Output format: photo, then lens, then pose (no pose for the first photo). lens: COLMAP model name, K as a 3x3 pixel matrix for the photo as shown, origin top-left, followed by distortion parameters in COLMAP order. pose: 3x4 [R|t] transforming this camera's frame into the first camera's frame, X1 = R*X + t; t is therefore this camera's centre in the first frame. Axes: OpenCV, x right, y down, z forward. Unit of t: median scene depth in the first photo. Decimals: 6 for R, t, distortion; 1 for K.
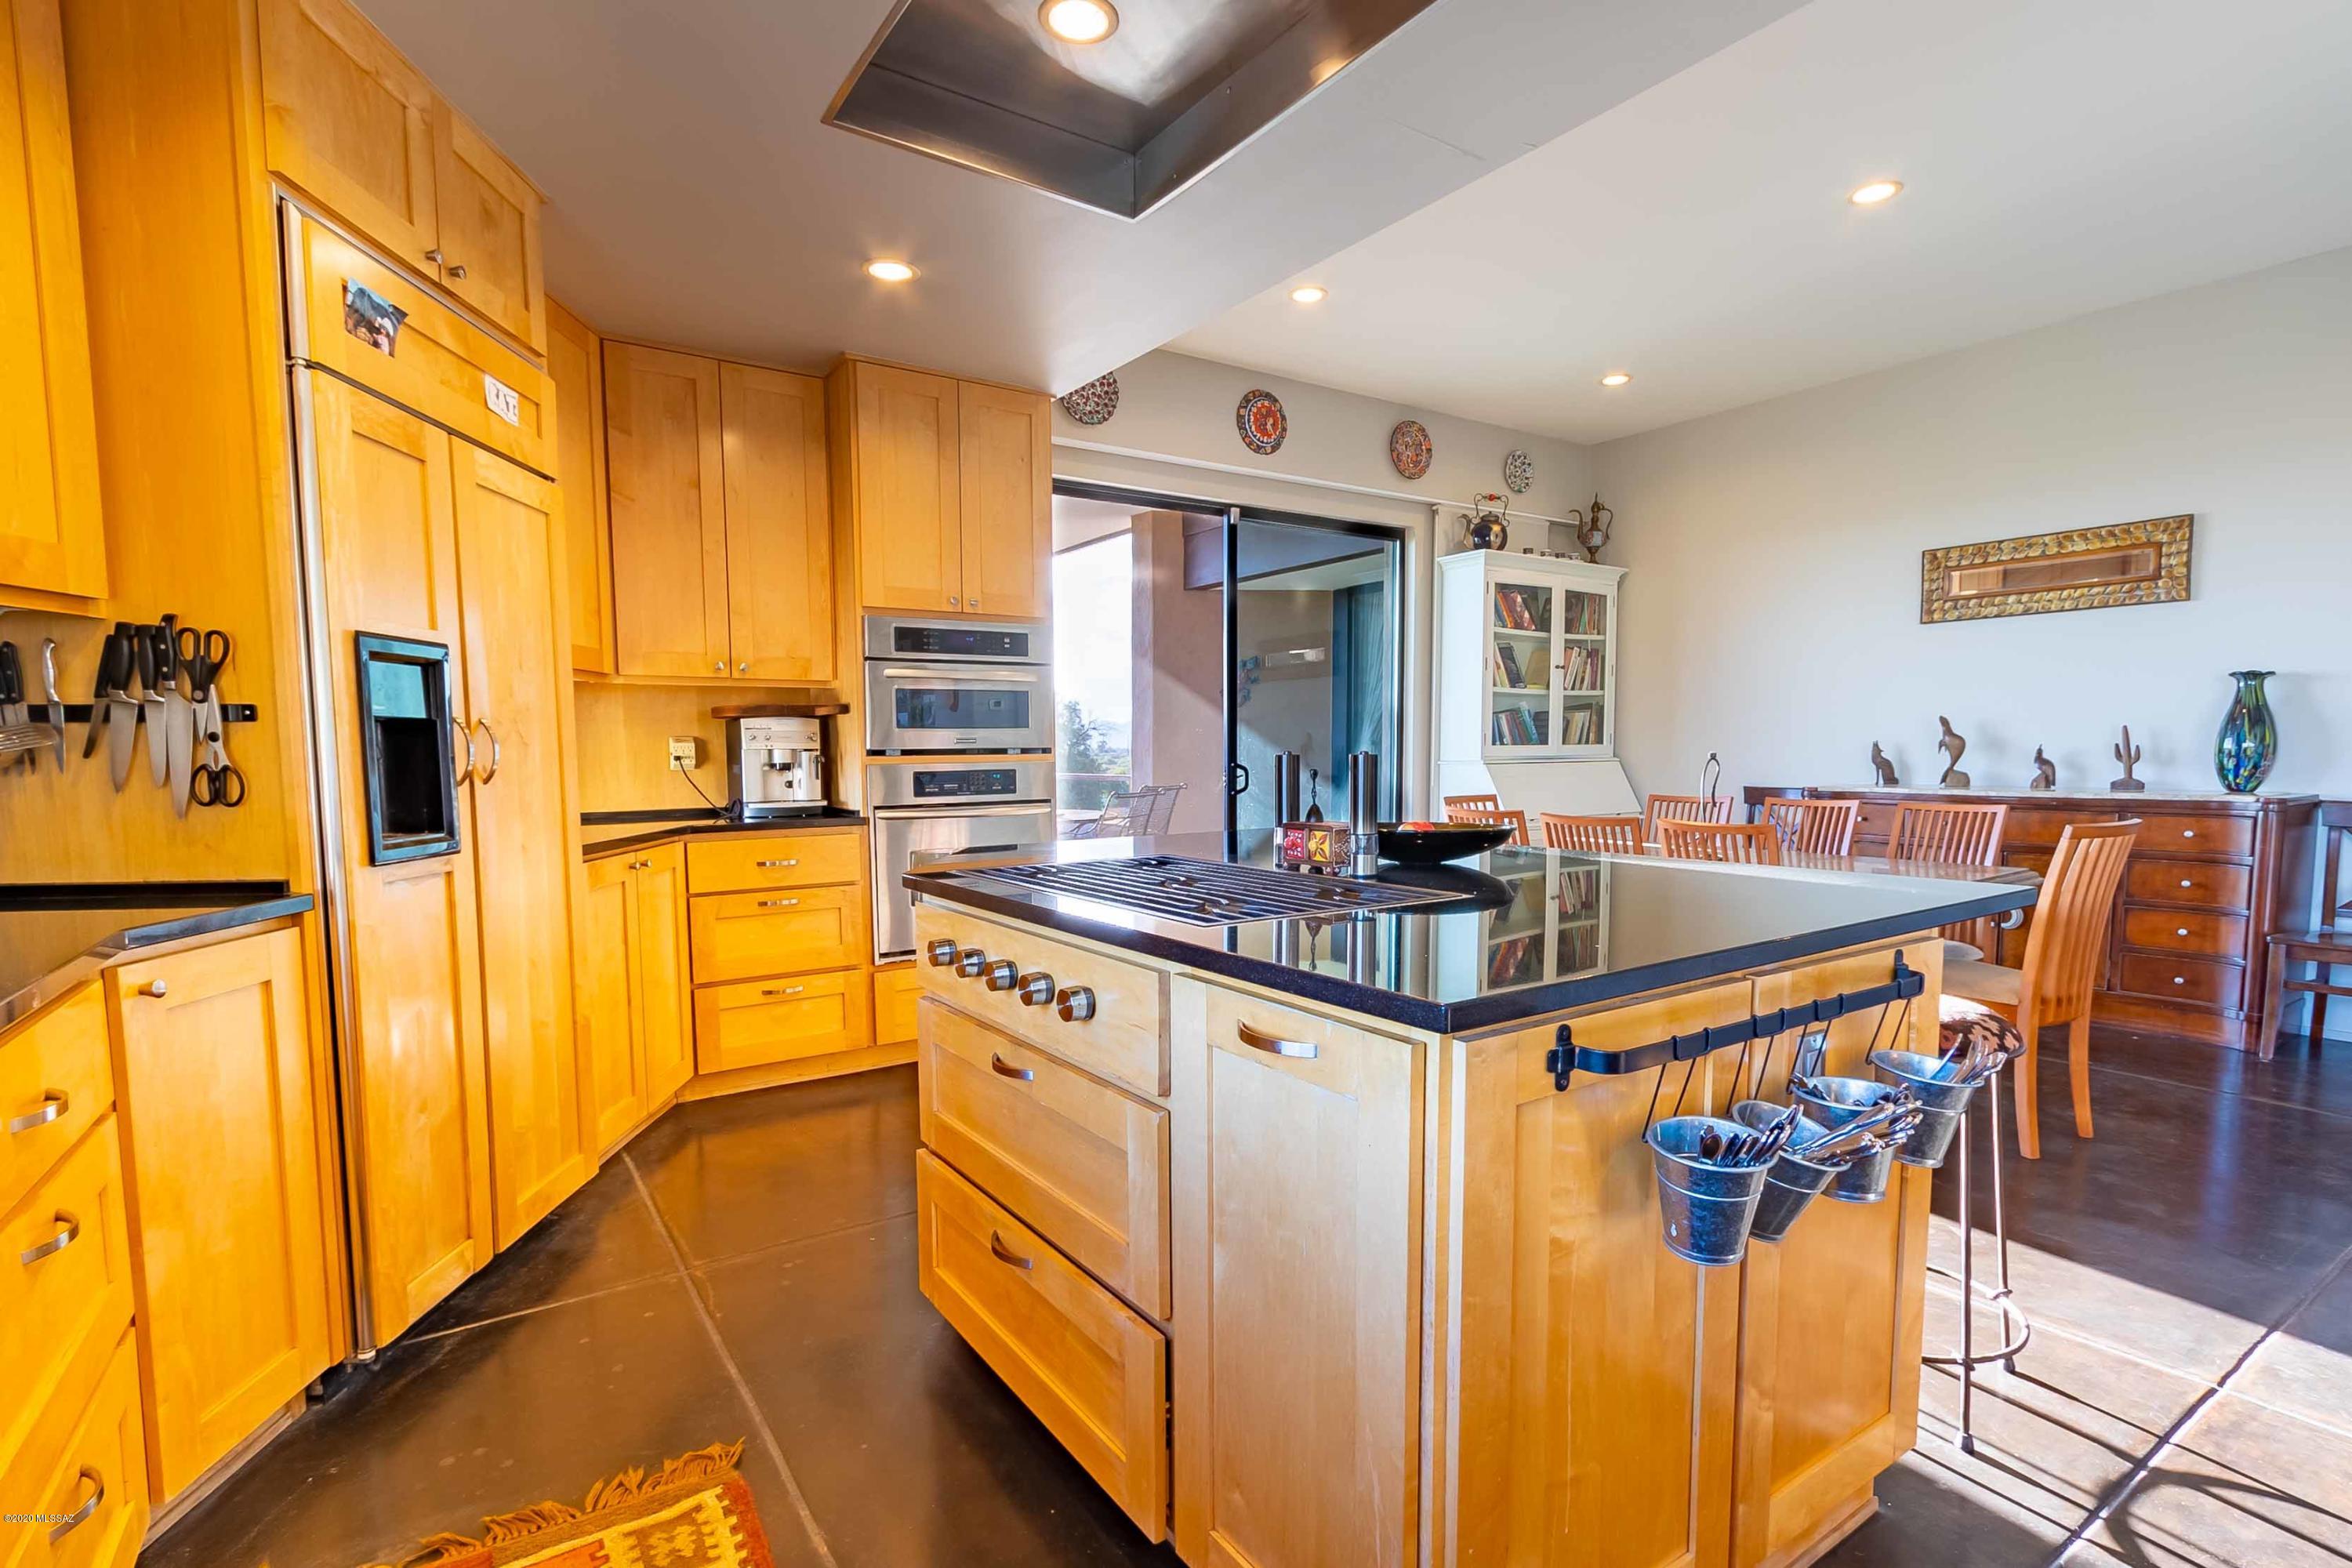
lens RADIAL K [[1113.8, 0, 1181.4], [0, 1113.8, 846.5], [0, 0, 1]] dist [0.035162, -0.000057]
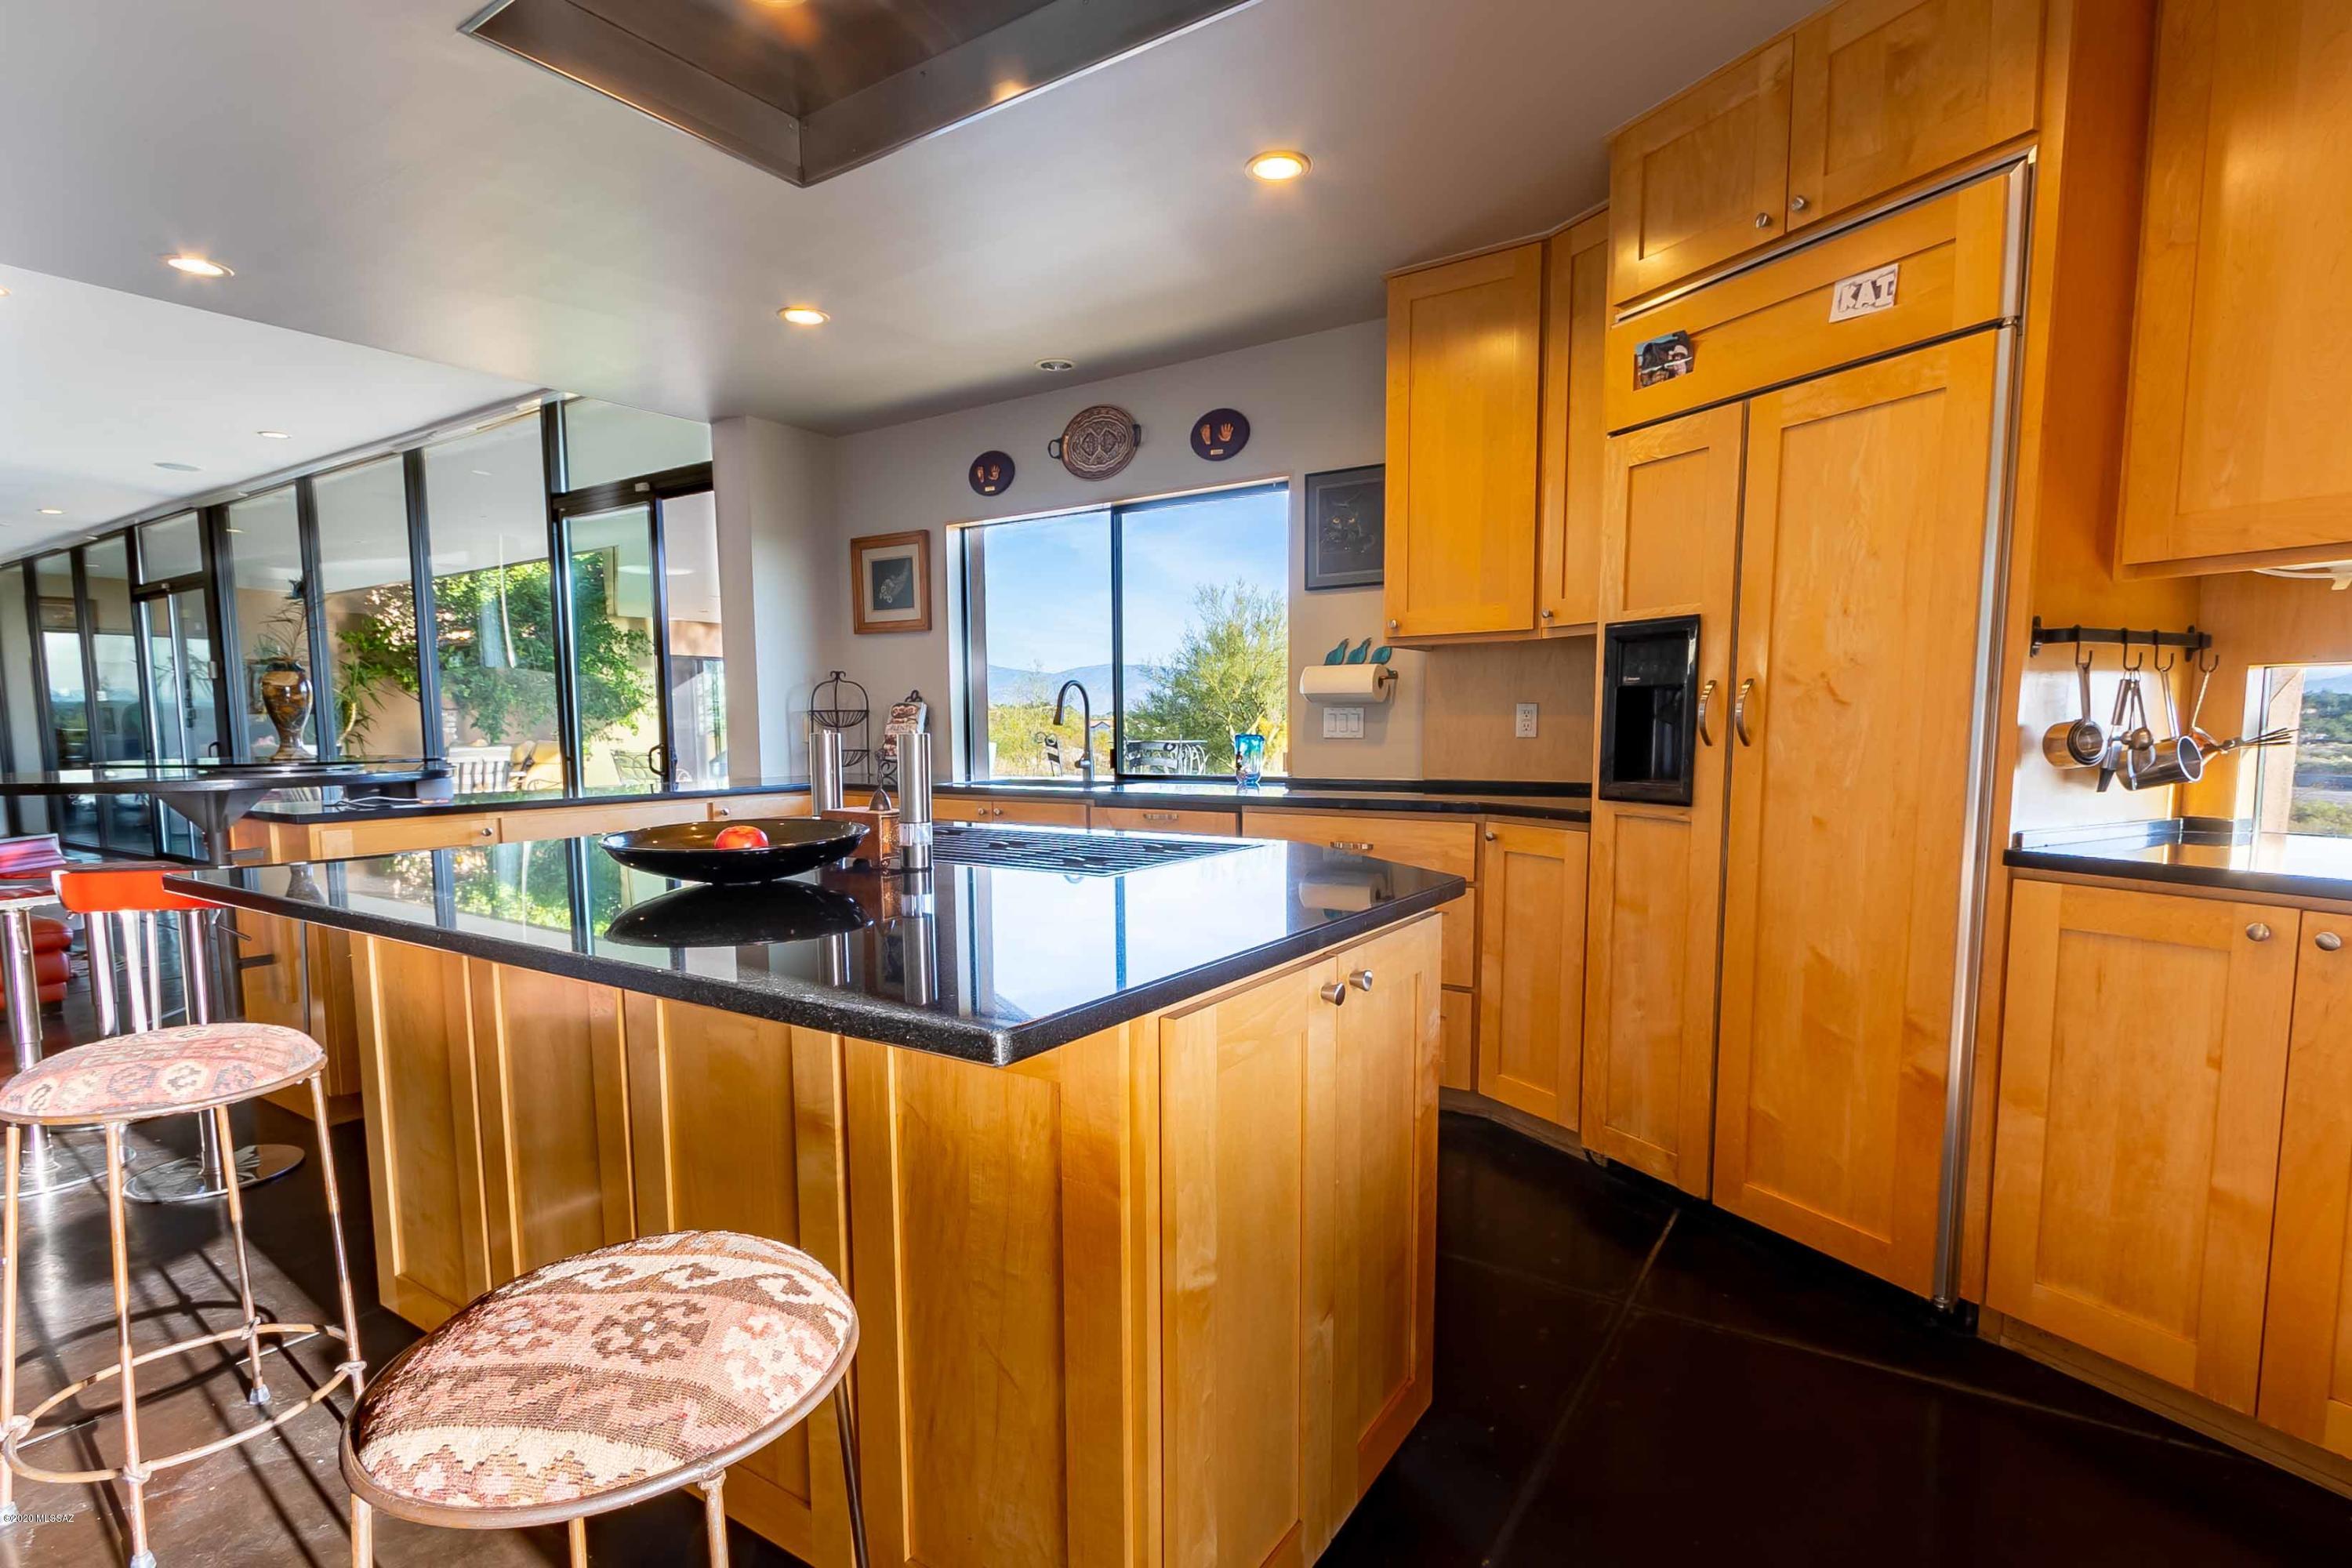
lens RADIAL K [[1149.8, 0, 1176.3], [0, 1149.8, 842.3], [0, 0, 1]] dist [0.002217, 0.000044]
pose [[-0.921648, 0.061159, -0.383177, 0.140643], [-0.014823, 0.981230, 0.192269, -0.091742], [0.387743, 0.182884, -0.903443, 1.014330]]
